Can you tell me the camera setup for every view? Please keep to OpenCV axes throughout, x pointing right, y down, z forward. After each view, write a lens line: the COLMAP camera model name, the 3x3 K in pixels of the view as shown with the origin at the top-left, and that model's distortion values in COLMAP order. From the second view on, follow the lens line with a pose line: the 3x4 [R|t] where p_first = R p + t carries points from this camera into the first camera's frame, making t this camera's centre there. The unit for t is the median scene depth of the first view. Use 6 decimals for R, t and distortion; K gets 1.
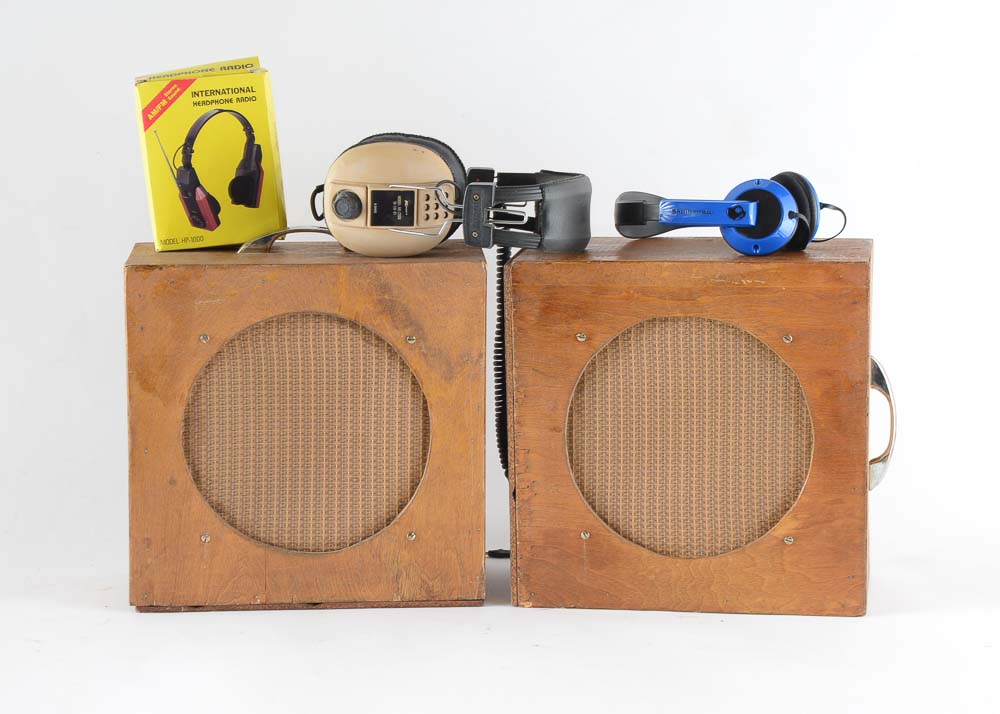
lens RADIAL K [[2508.3, 0, 499.9], [0, 2508.3, 354.2], [0, 0, 1]] dist [0.288592, 0.000000]
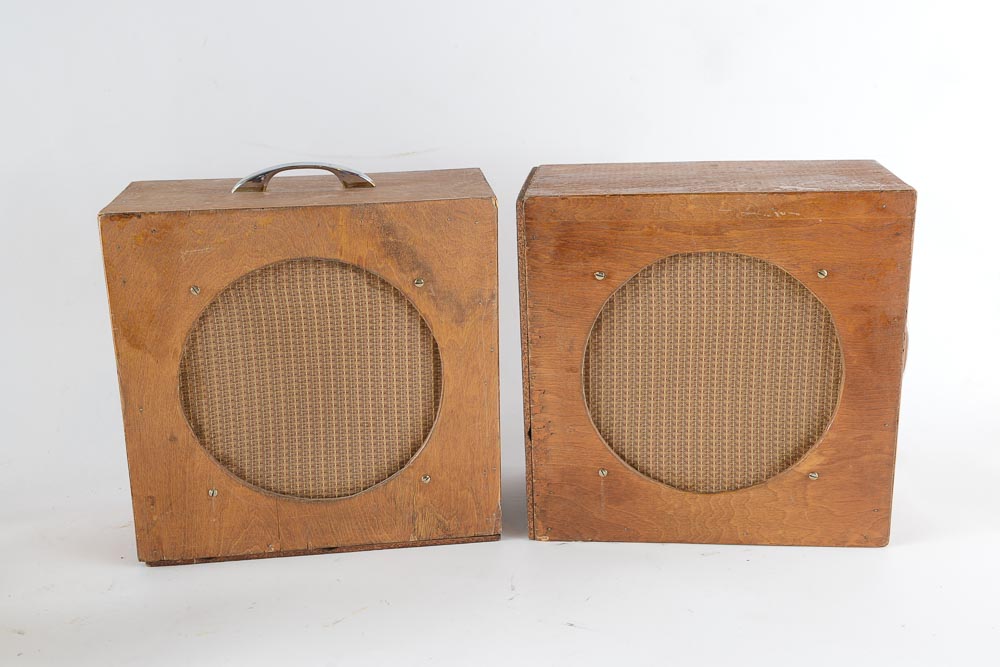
lens RADIAL K [[1136.9, 0, 508.6], [0, 1136.9, 329.9], [0, 0, 1]] dist [0.052473, 0.000000]
pose [[0.998147, -0.032794, 0.051248, -0.023923], [0.025910, 0.991223, 0.129637, -0.042216], [-0.055050, -0.128069, 0.990236, 0.565510]]
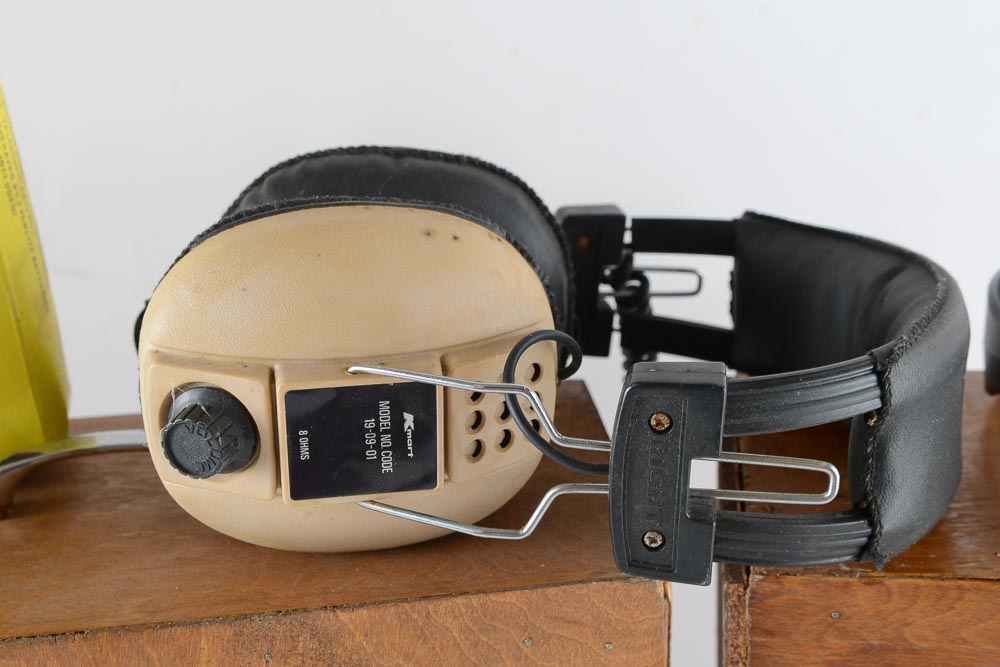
lens RADIAL K [[1401.4, 0, 507.1], [0, 1401.4, 334.4], [0, 0, 1]] dist [0.092237, 0.000000]
pose [[0.998445, -0.040508, 0.038298, -0.030801], [0.033841, 0.986365, 0.161054, -0.094481], [-0.044300, -0.159508, 0.986202, 0.817746]]
